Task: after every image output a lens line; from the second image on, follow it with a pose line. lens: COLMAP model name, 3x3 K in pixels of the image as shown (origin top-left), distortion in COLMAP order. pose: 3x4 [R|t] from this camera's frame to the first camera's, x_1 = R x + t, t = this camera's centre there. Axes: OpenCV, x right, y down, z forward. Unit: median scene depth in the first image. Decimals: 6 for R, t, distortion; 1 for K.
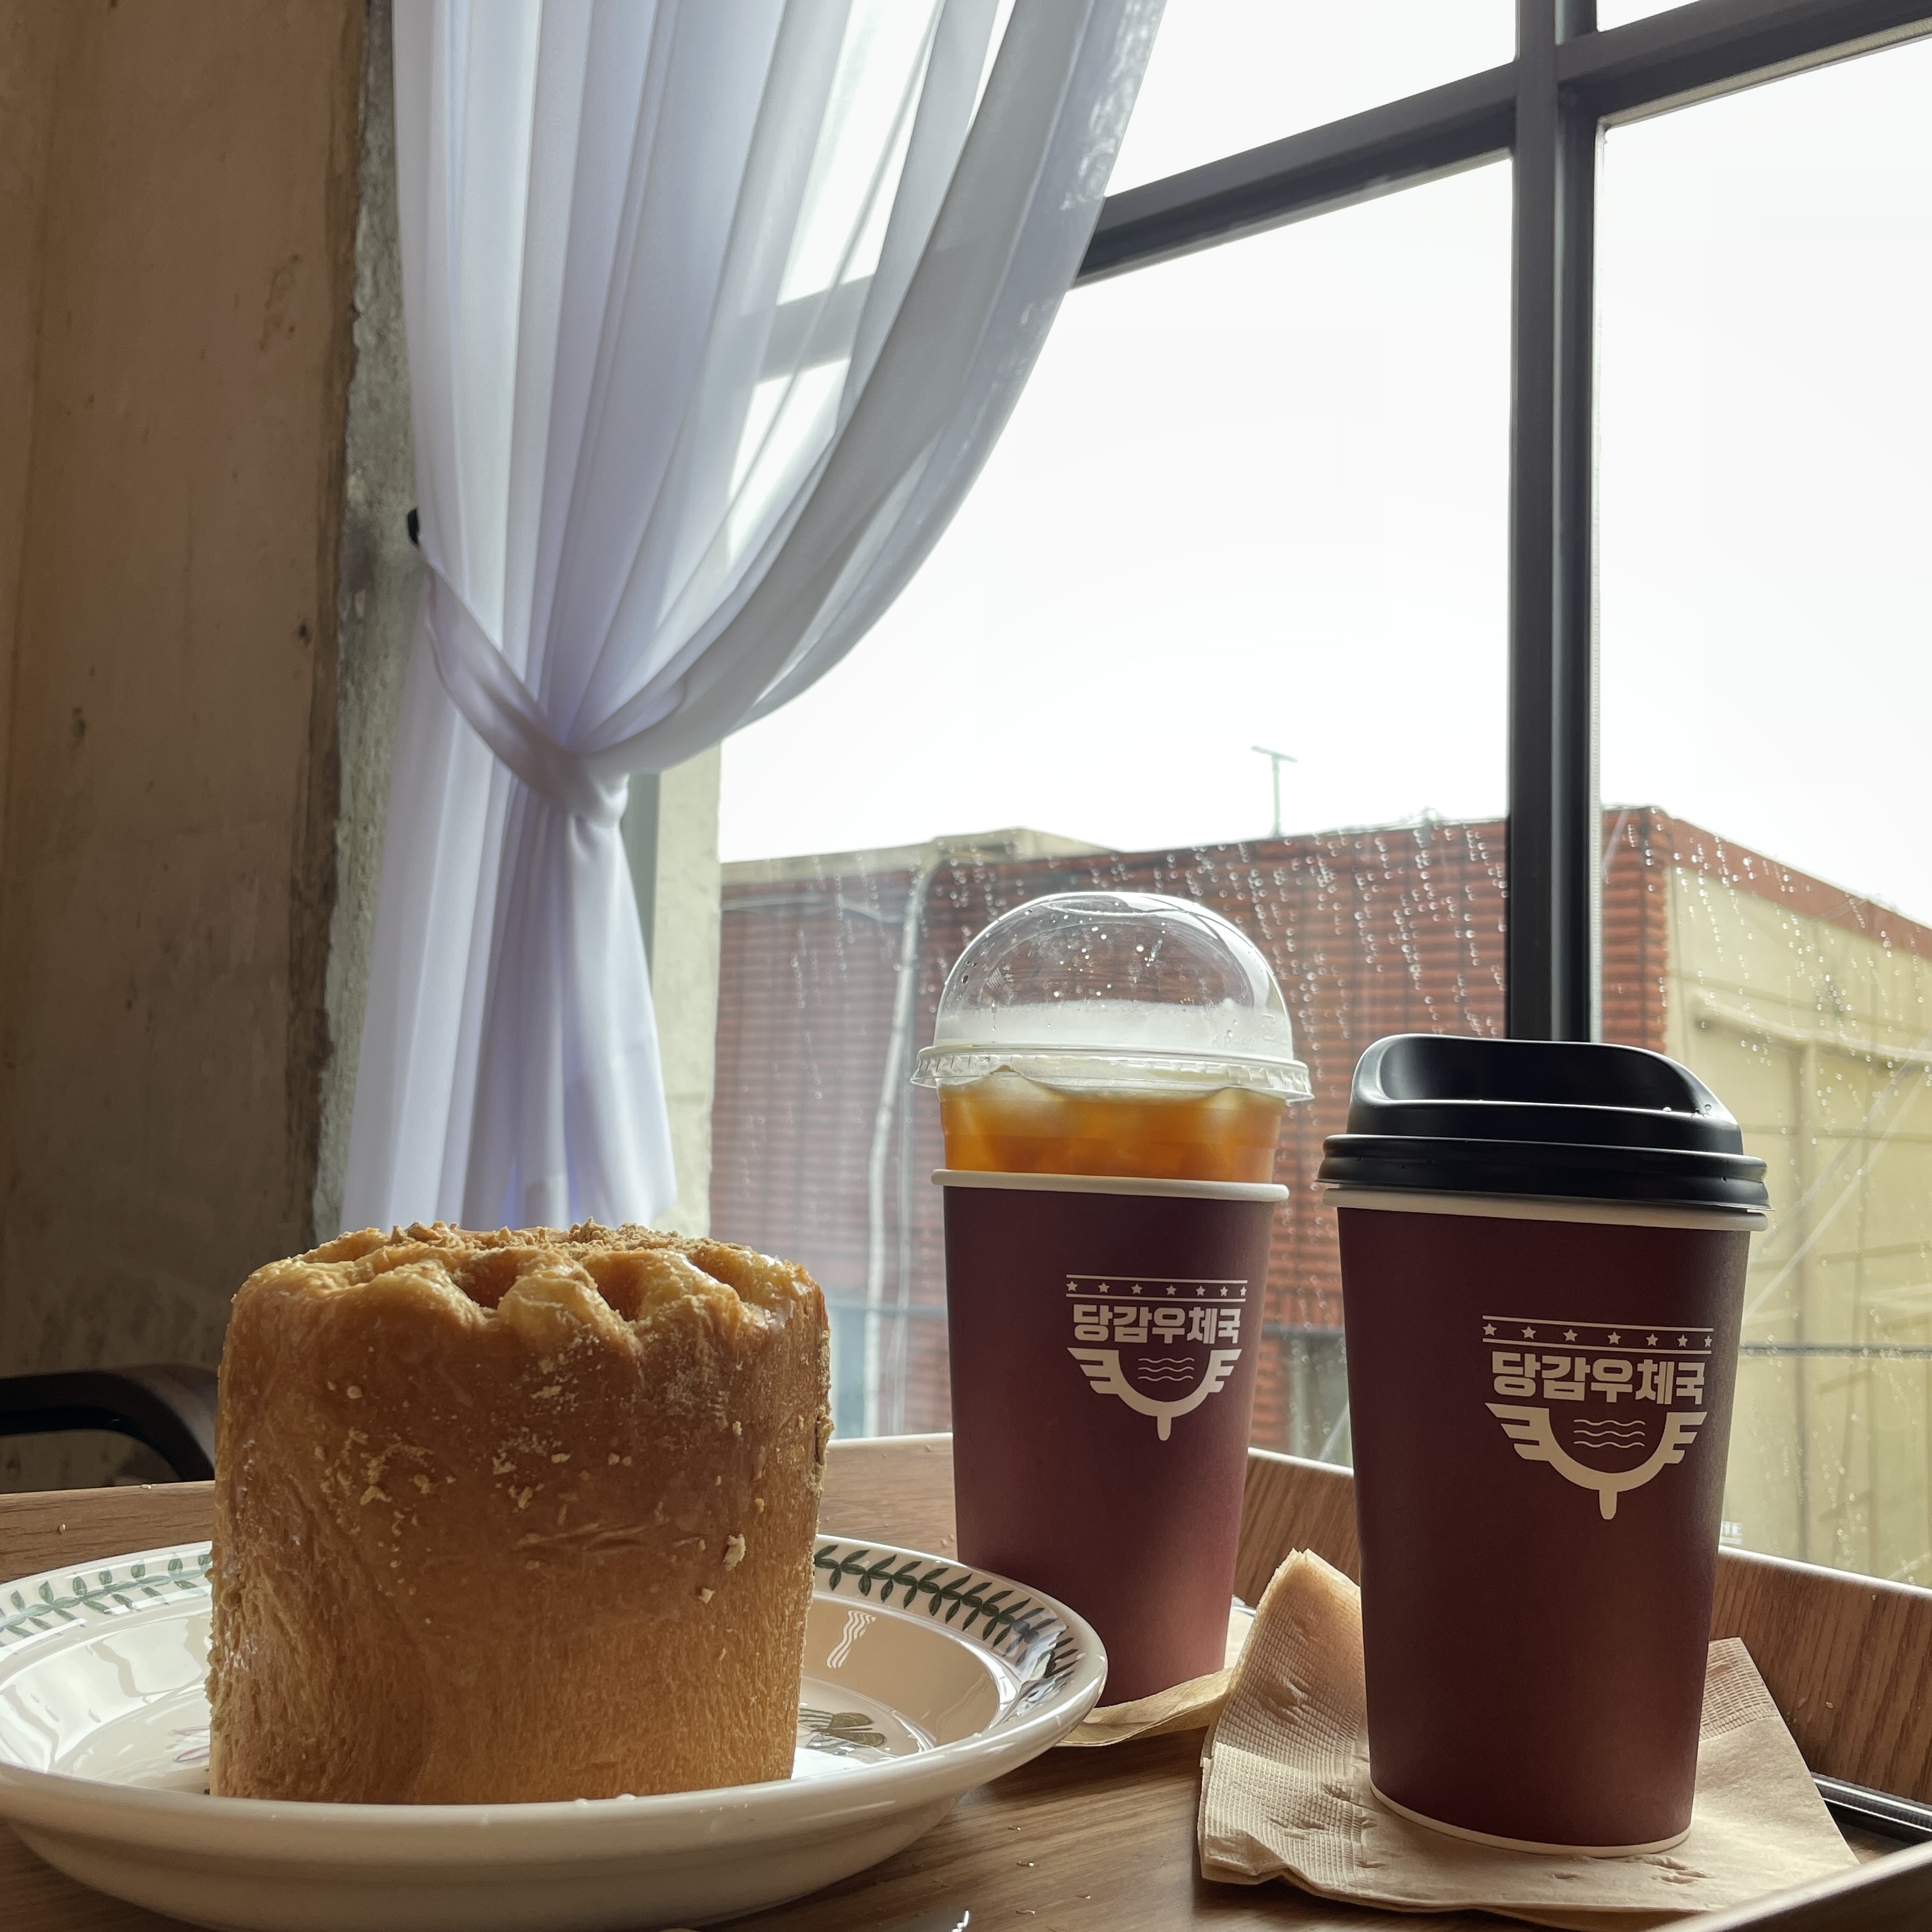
lens RADIAL K [[1986.8, 0, 966.0], [0, 1986.8, 966.0], [0, 0, 1]] dist [0.158638, -0.341418]
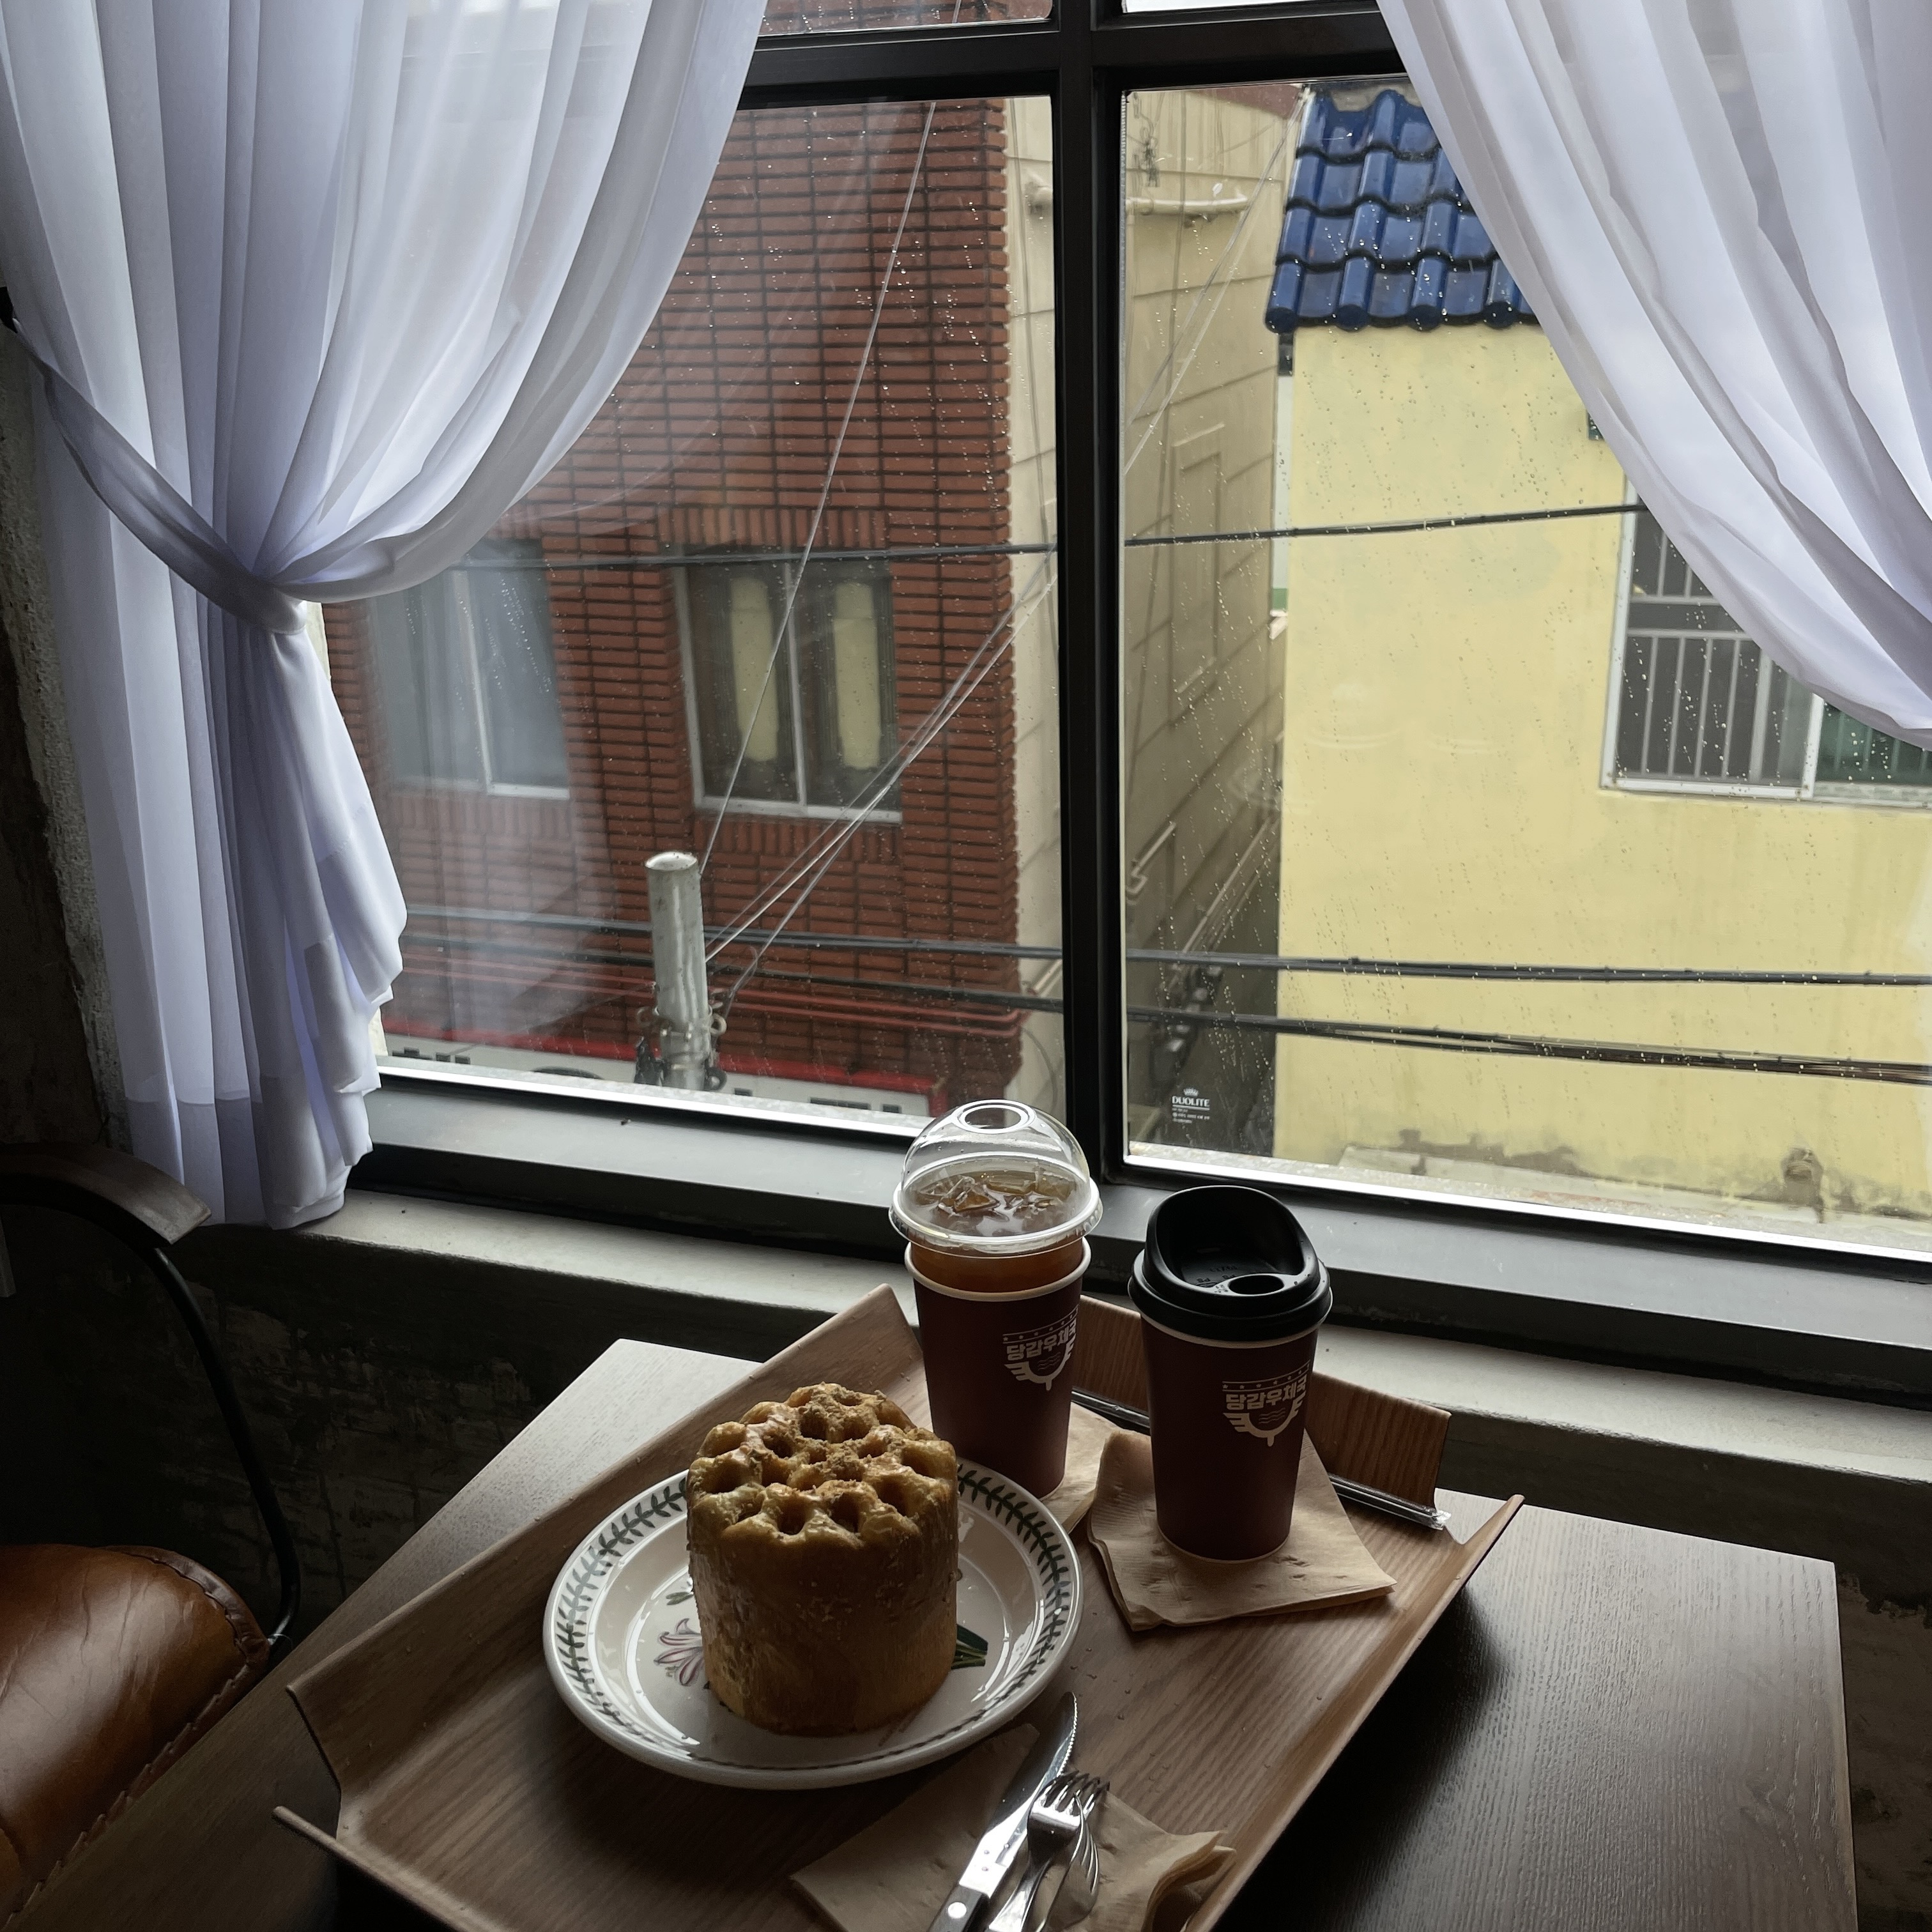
lens RADIAL K [[2045.2, 0, 966.0], [0, 2045.2, 966.0], [0, 0, 1]] dist [0.151112, -0.336649]
pose [[0.942369, -0.168702, 0.288929, -0.191863], [0.028204, 0.900552, 0.433833, -0.397967], [-0.333384, -0.400682, 0.853410, -0.222461]]
